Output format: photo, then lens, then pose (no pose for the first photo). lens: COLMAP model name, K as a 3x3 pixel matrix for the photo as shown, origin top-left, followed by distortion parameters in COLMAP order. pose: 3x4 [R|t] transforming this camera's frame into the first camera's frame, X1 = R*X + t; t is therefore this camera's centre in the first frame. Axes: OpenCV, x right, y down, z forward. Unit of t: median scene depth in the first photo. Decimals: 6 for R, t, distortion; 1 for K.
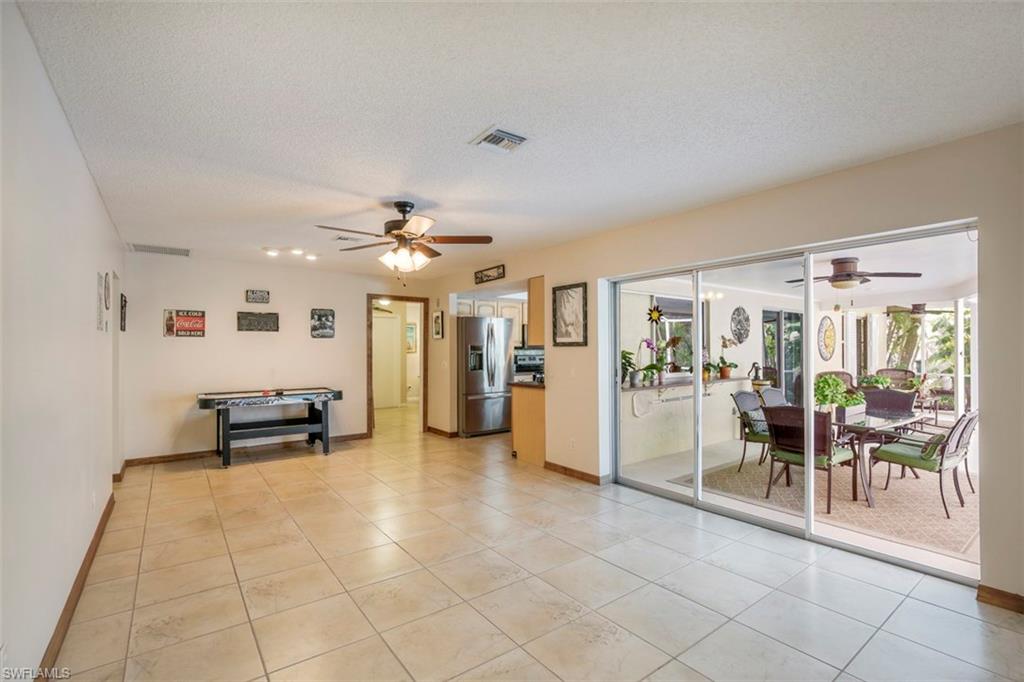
lens RADIAL K [[470.9, 0, 512.0], [0, 470.9, 341.0], [0, 0, 1]] dist [-0.002427, 0.000291]
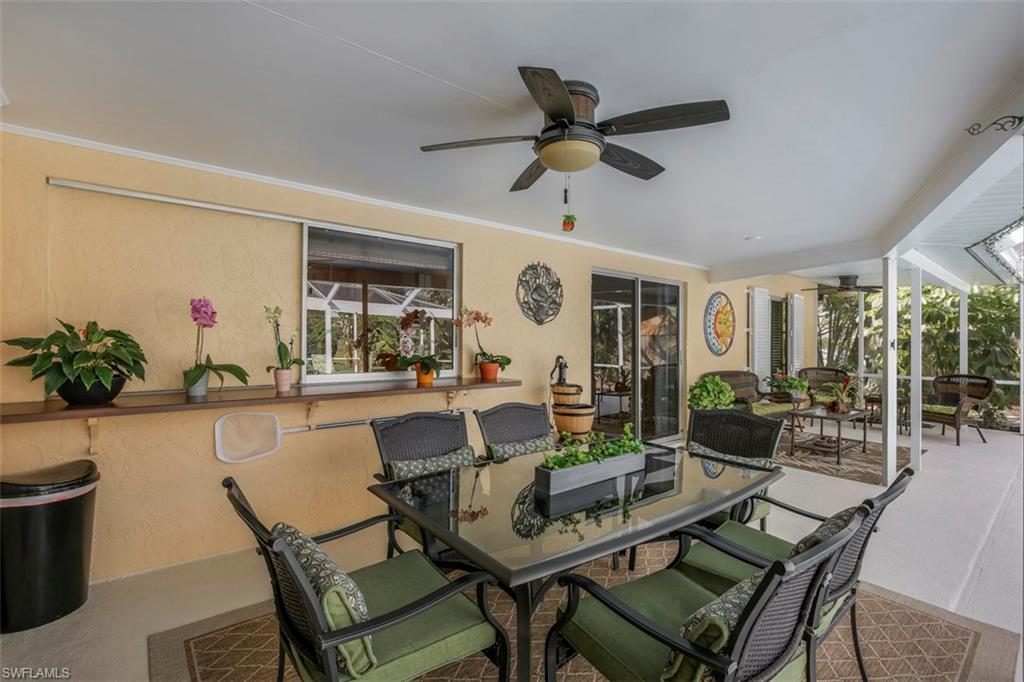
lens RADIAL K [[470.9, 0, 512.0], [0, 470.9, 341.0], [0, 0, 1]] dist [-0.002427, 0.000291]
pose [[0.999204, 0.005151, 0.039555, 0.357248], [-0.005312, 0.999978, 0.003953, 0.020341], [-0.039534, -0.004160, 0.999210, 0.335635]]
